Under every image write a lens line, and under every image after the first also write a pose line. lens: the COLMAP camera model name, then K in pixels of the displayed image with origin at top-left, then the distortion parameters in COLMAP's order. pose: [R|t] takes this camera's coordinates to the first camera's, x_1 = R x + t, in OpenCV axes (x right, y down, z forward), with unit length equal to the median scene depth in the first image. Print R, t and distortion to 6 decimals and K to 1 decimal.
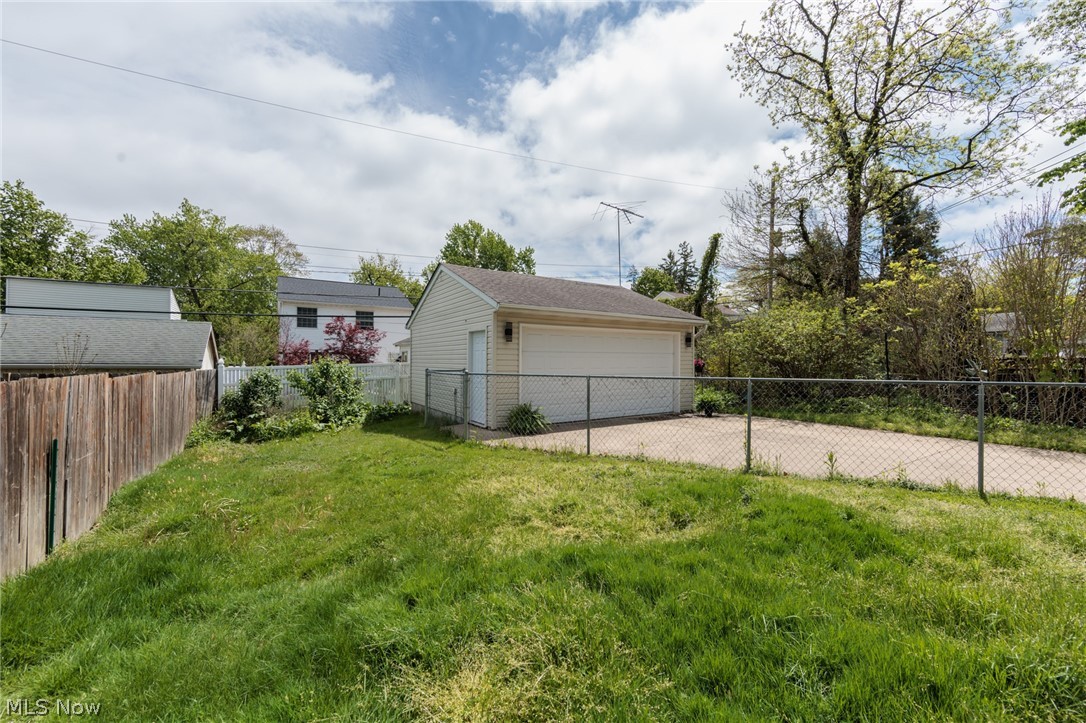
lens RADIAL K [[424.0, 0, 545.4], [0, 424.0, 361.1], [0, 0, 1]] dist [-0.001922, 0.000006]
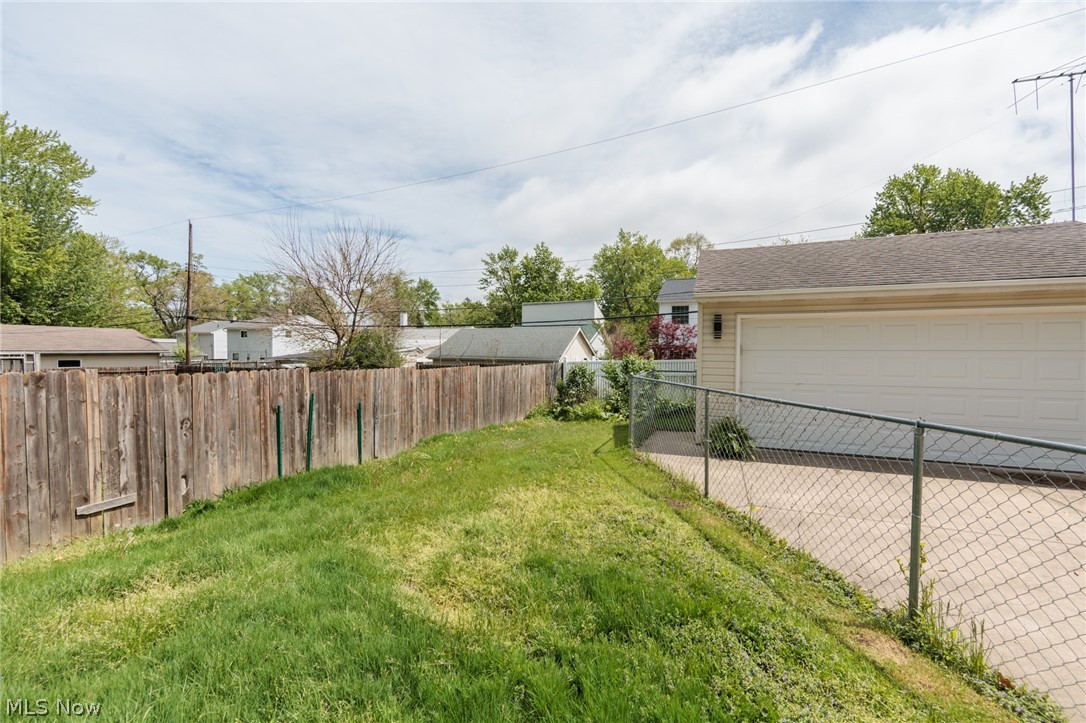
lens RADIAL K [[424.0, 0, 545.4], [0, 424.0, 361.1], [0, 0, 1]] dist [-0.001922, 0.000006]
pose [[0.578596, 0.019607, -0.815379, 0.127569], [-0.003743, 0.999764, 0.021385, -0.006414], [0.815606, -0.009322, 0.578533, 0.087506]]
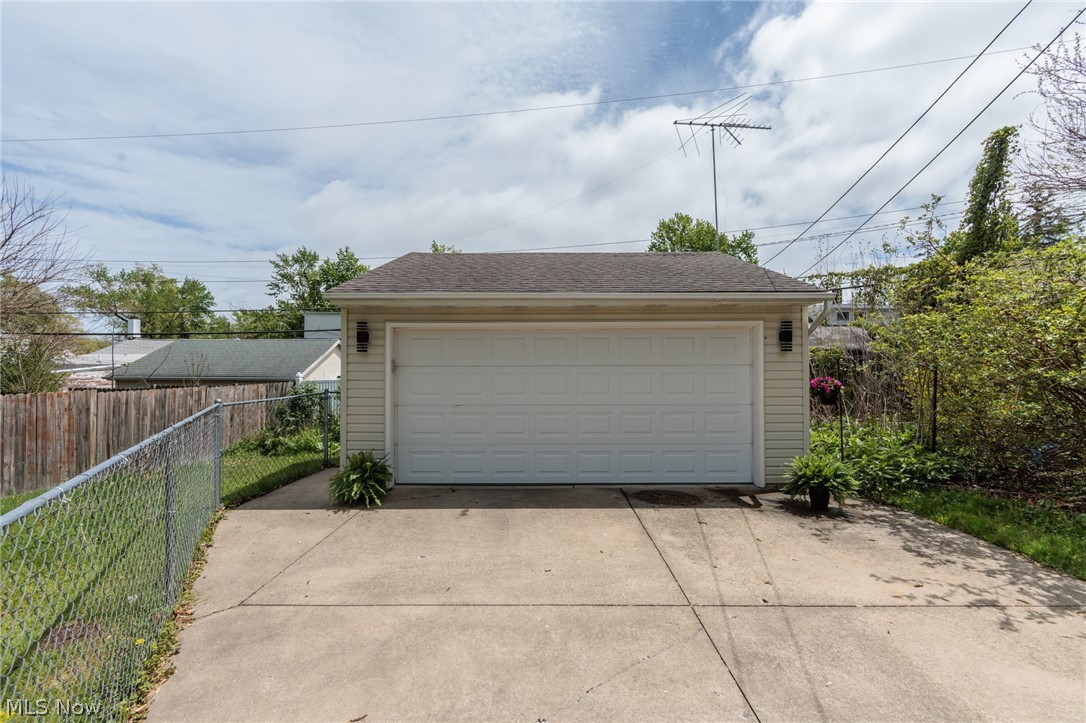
lens RADIAL K [[424.0, 0, 545.4], [0, 424.0, 361.1], [0, 0, 1]] dist [-0.001922, 0.000006]
pose [[0.838980, -0.011977, -0.544031, 0.165902], [0.003773, 0.999862, -0.016194, -0.006772], [0.544150, 0.011533, 0.838909, 0.202555]]
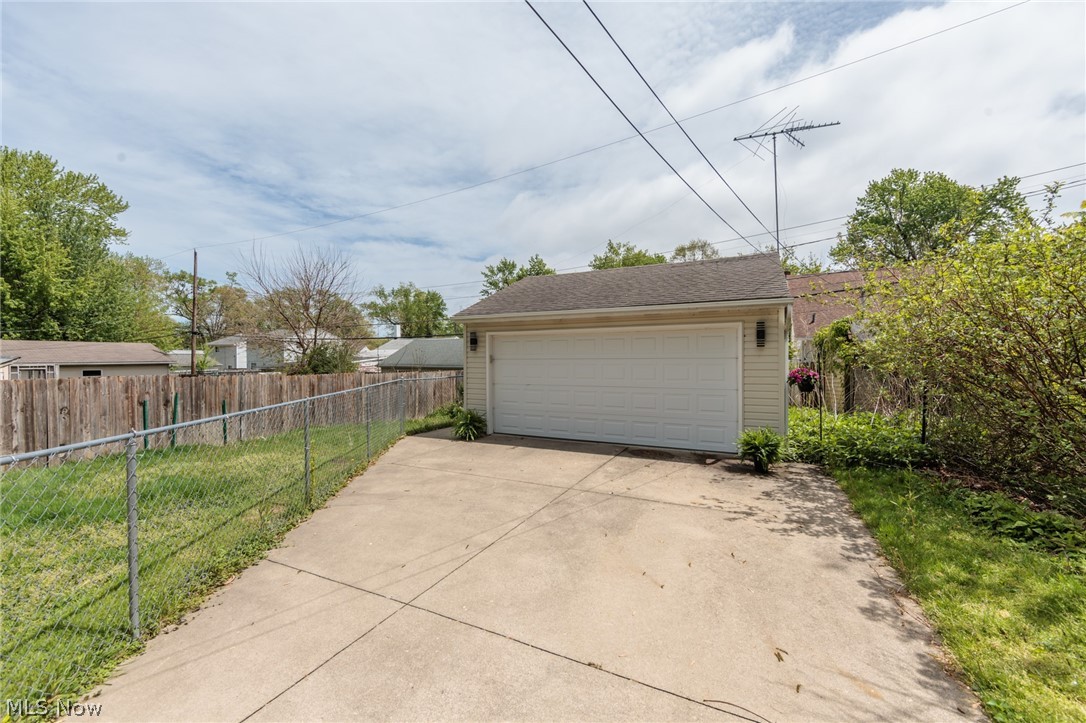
lens RADIAL K [[424.0, 0, 545.4], [0, 424.0, 361.1], [0, 0, 1]] dist [-0.001922, 0.000006]
pose [[0.518246, 0.001157, -0.855231, 0.305695], [0.005042, 0.999978, 0.004409, -0.007764], [0.855217, -0.006597, 0.518229, 0.199995]]
